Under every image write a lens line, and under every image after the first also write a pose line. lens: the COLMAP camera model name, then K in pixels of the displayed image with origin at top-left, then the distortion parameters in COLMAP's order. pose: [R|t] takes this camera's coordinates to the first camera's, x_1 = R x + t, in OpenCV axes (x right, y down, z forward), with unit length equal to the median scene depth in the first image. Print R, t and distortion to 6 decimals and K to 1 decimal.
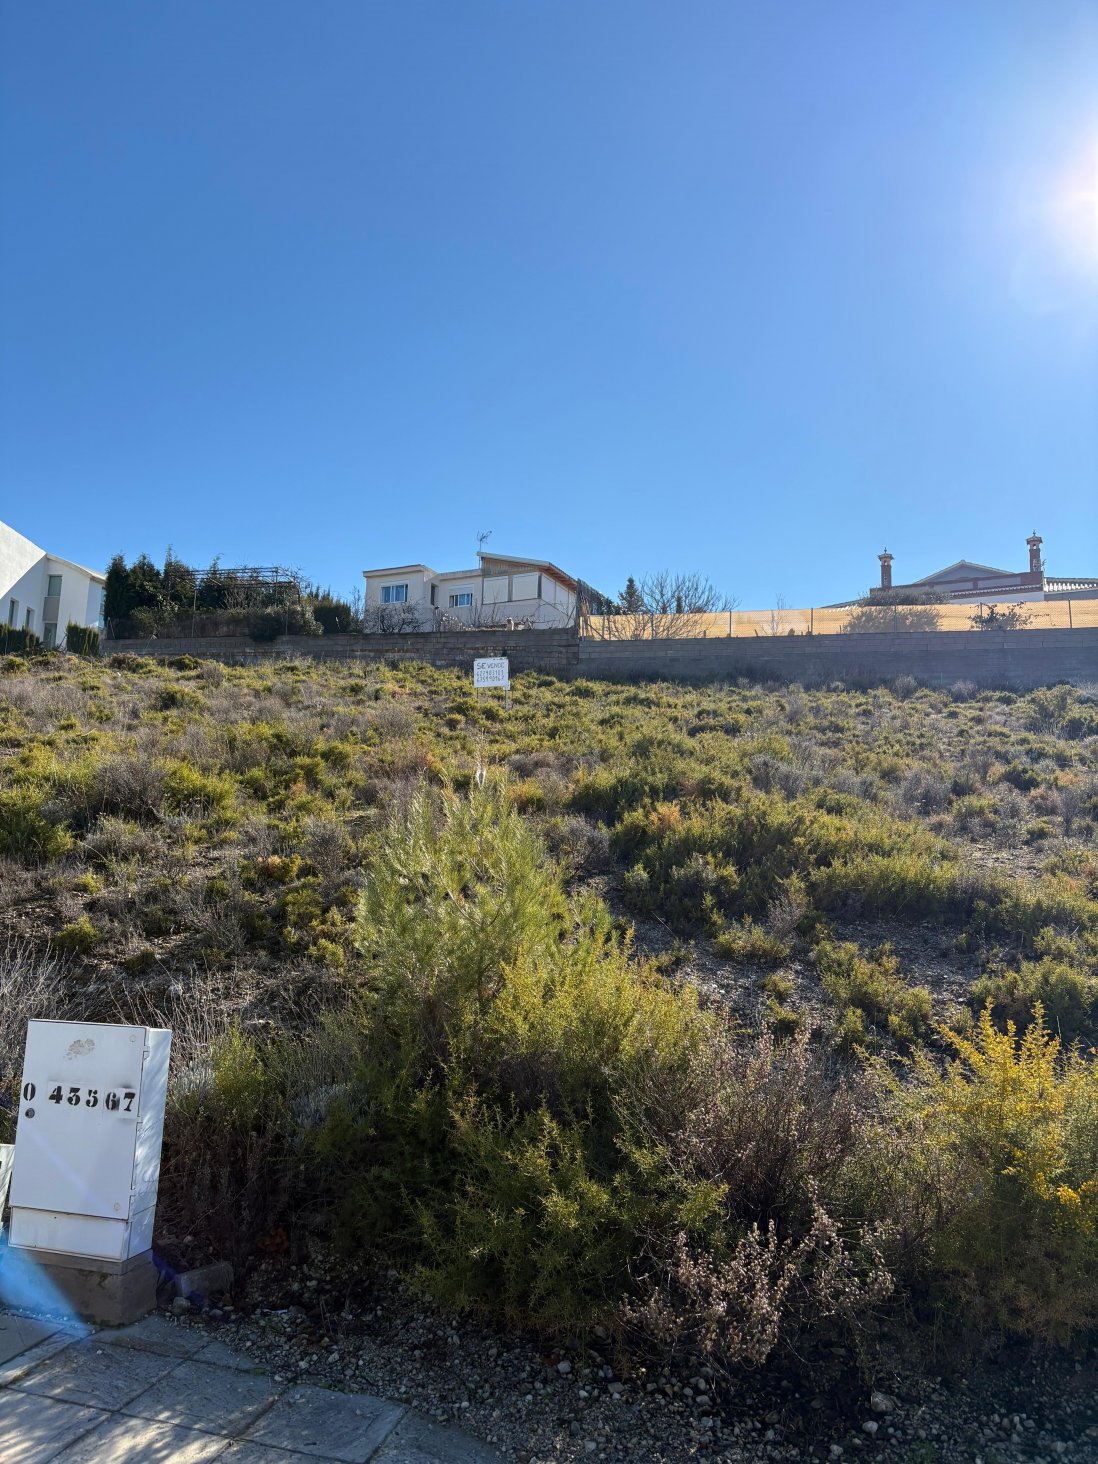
lens RADIAL K [[1100.9, 0, 558.6], [0, 1100.9, 740.0], [0, 0, 1]] dist [0.025219, 0.002366]
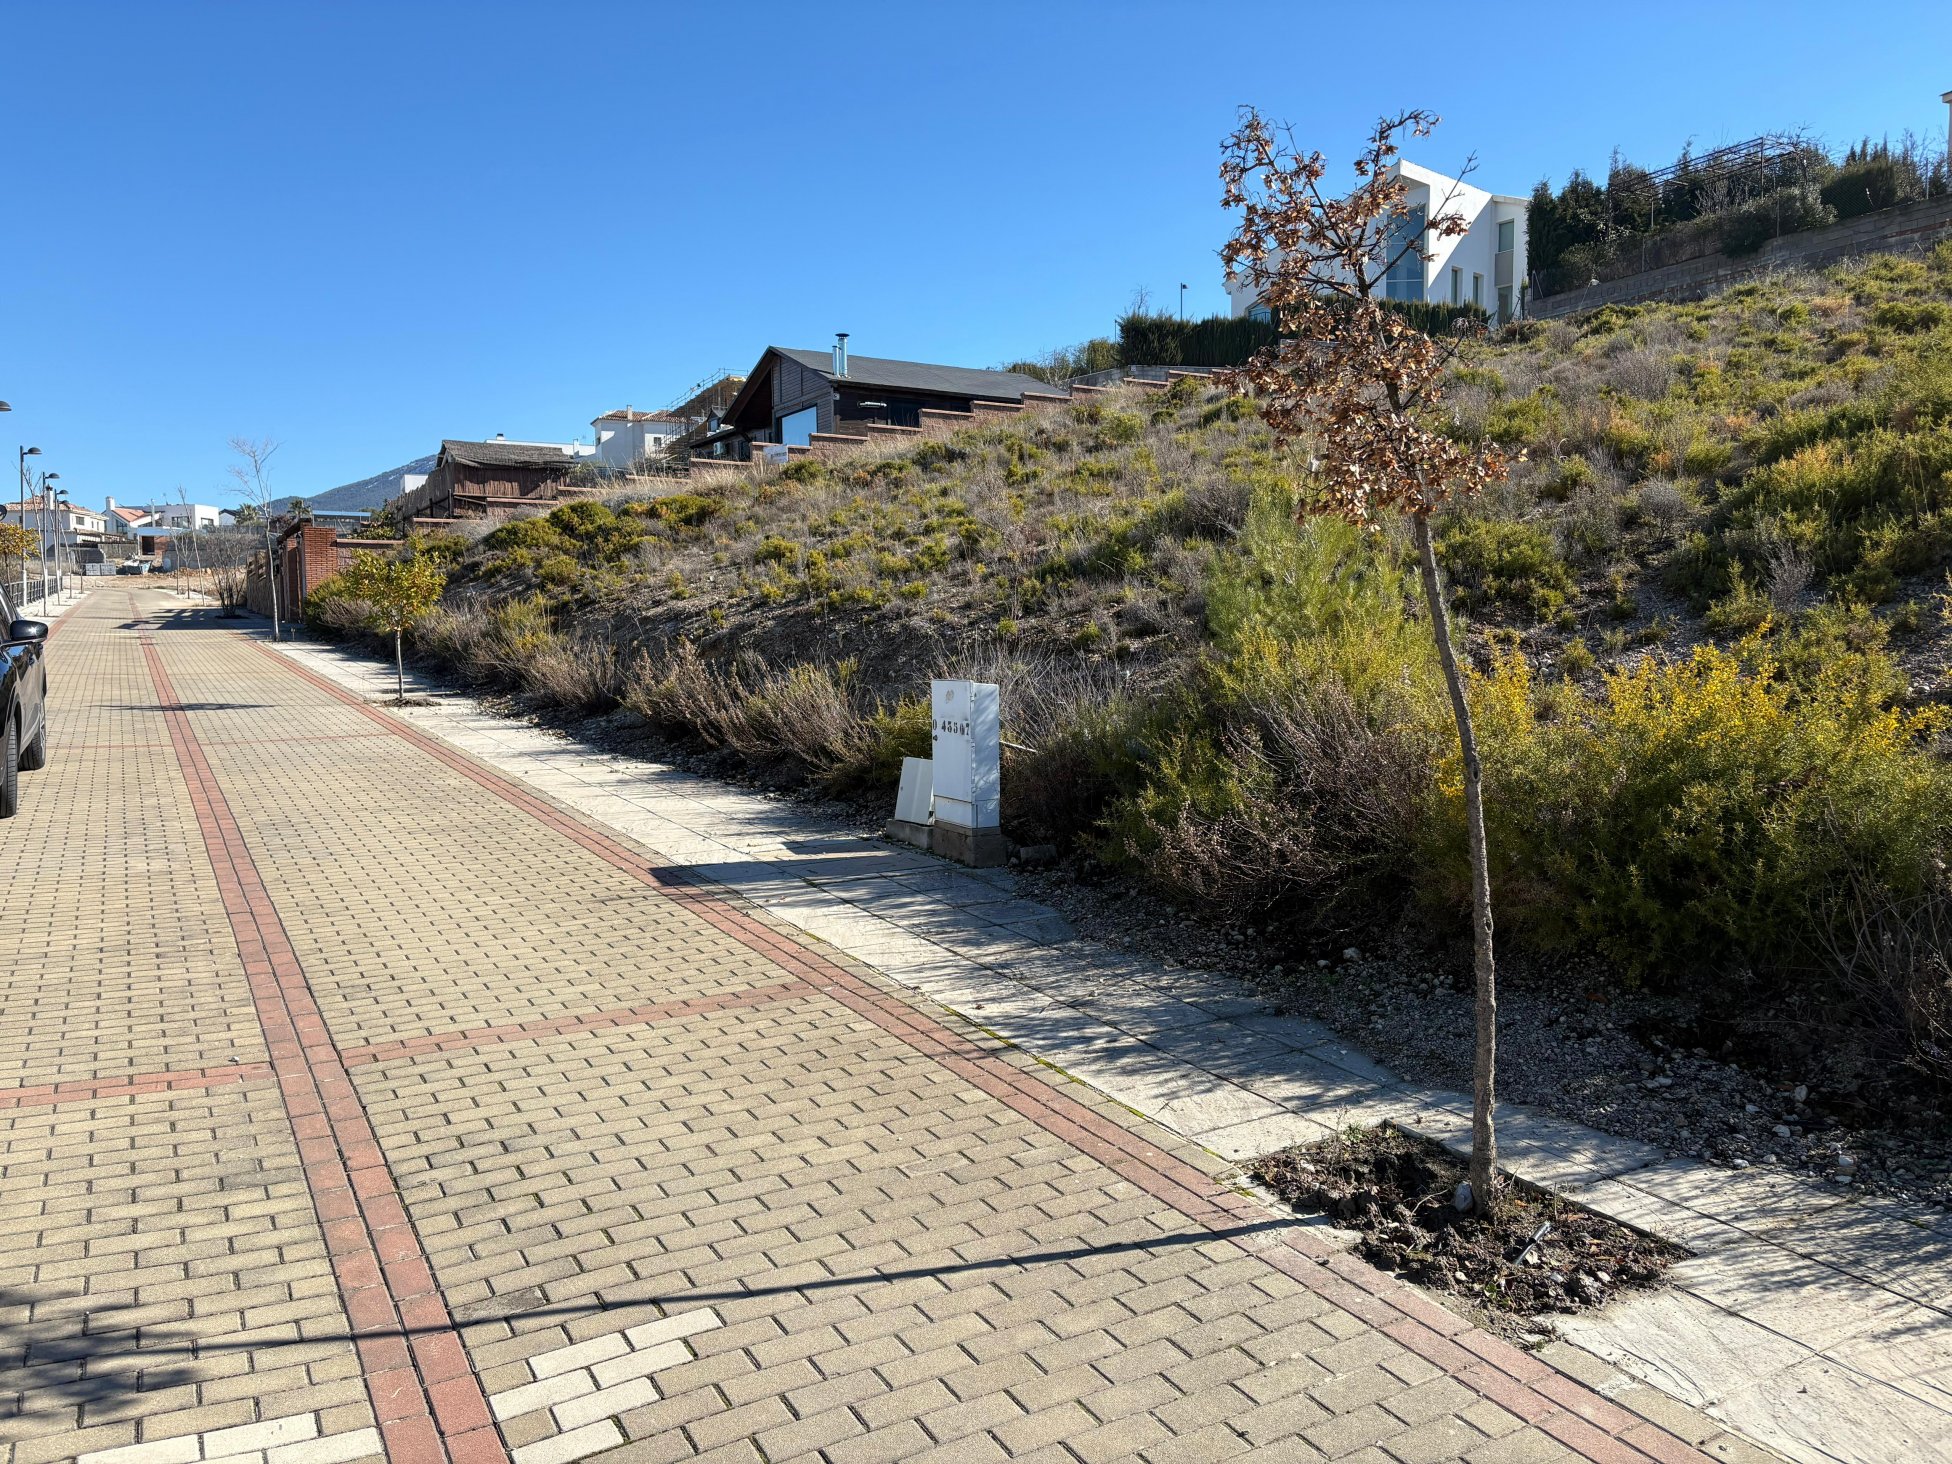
lens RADIAL K [[1467.8, 0, 982.4], [0, 1467.8, 731.2], [0, 0, 1]] dist [0.025219, 0.002366]
pose [[0.680231, -0.000604, -0.732998, 0.582585], [0.148645, 0.979335, 0.137138, 0.034145], [0.717768, -0.202242, 0.666264, -0.162493]]
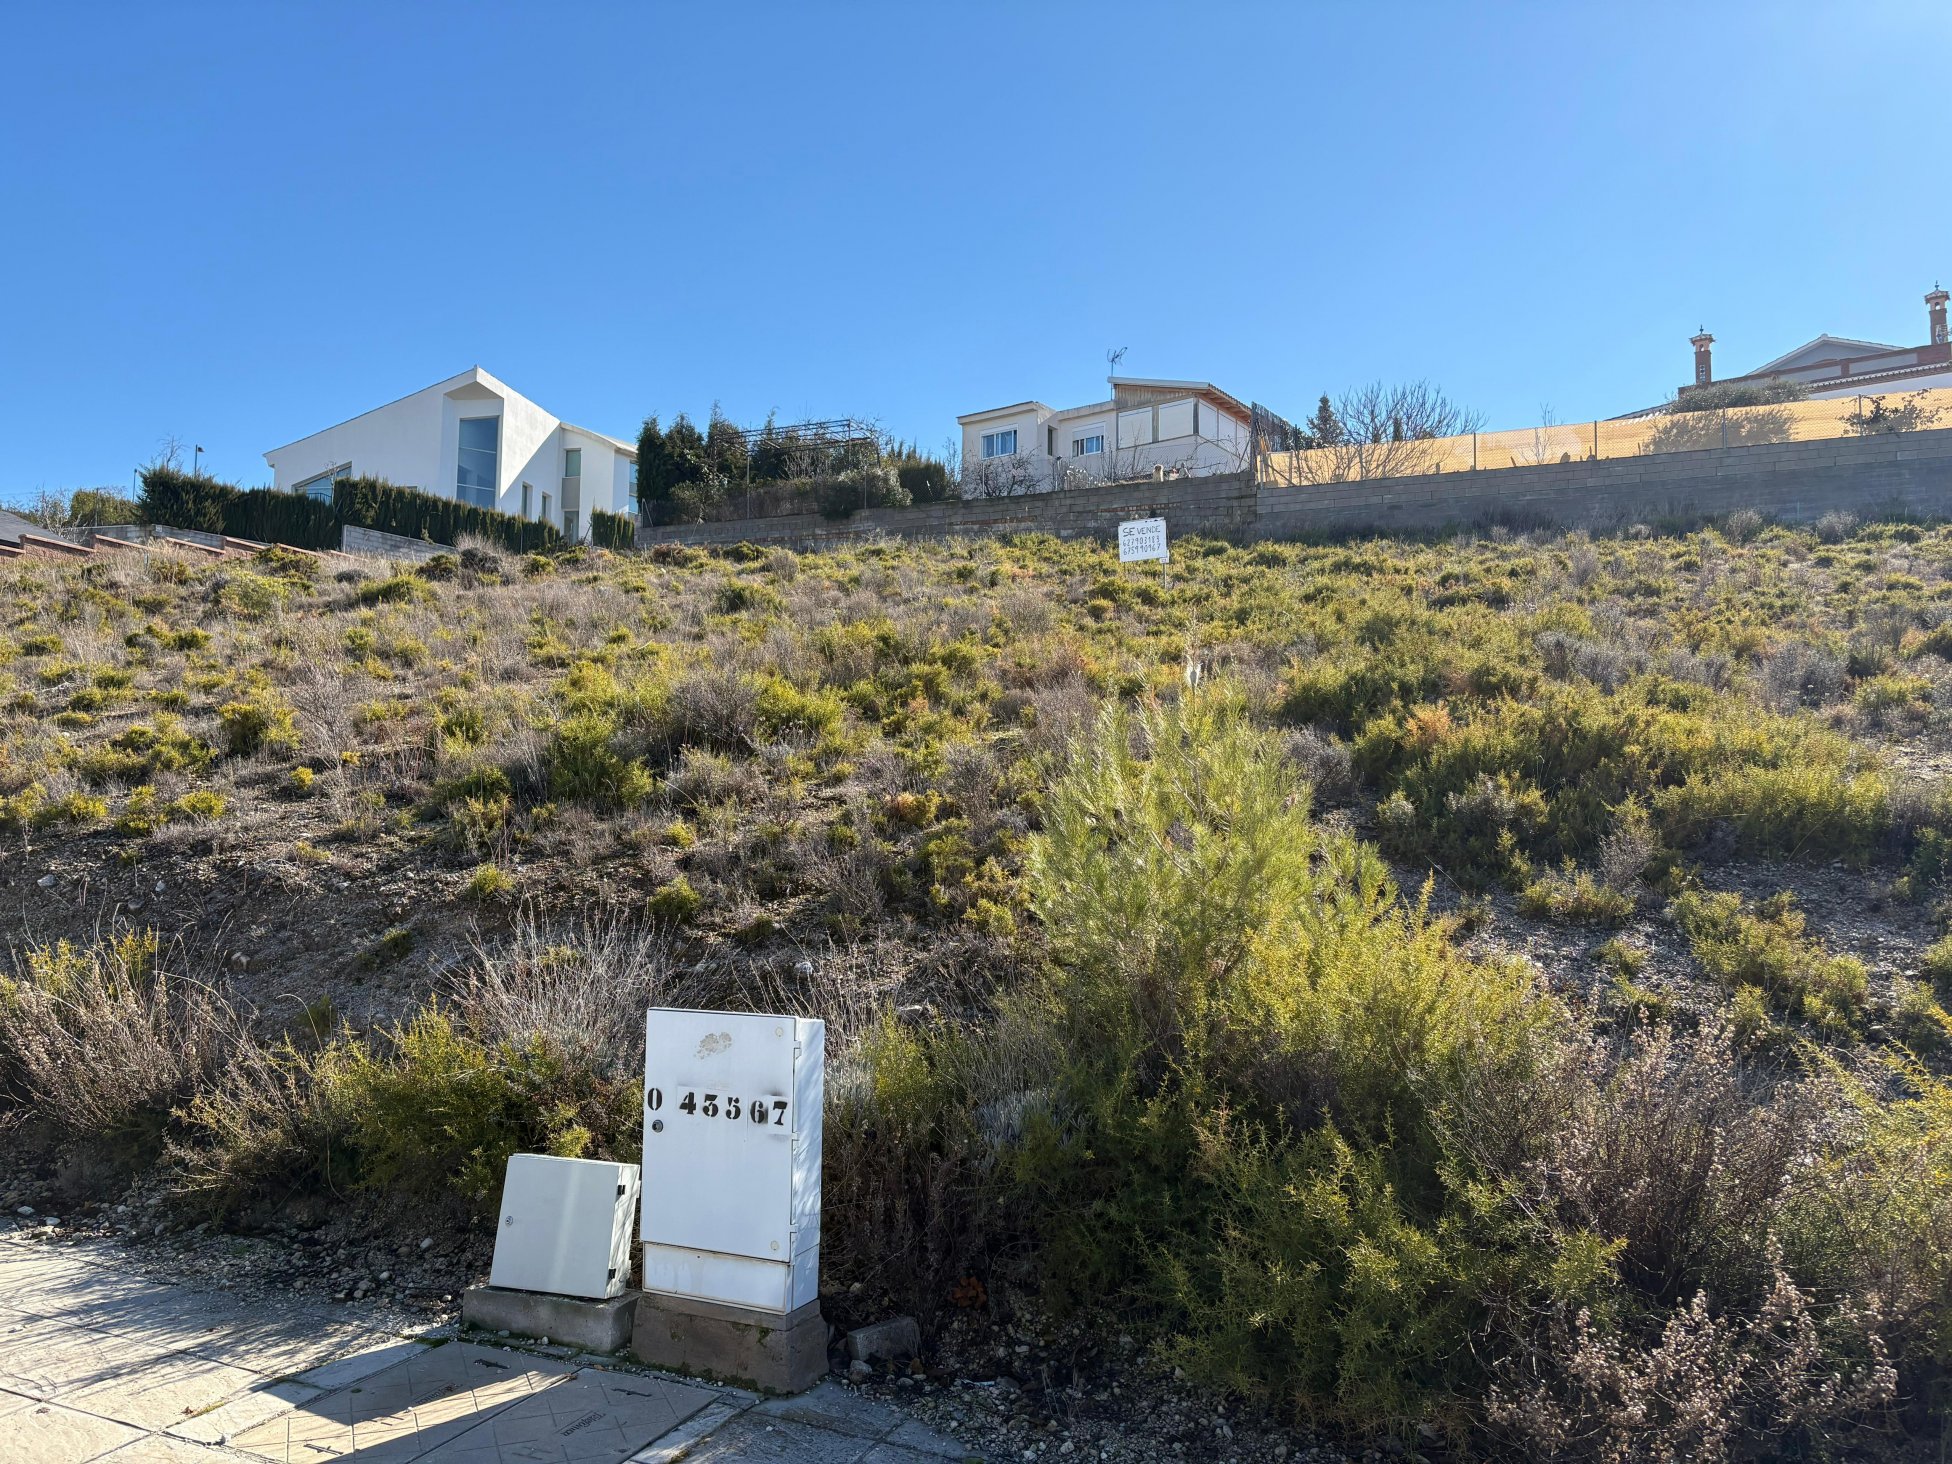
lens RADIAL K [[1462.6, 0, 987.2], [0, 1462.6, 740.3], [0, 0, 1]] dist [0.055864, -0.052165]
pose [[0.986243, -0.035837, -0.161373, -0.039023], [0.047235, 0.996610, 0.067362, 0.003549], [0.158412, -0.074057, 0.984592, 0.019701]]
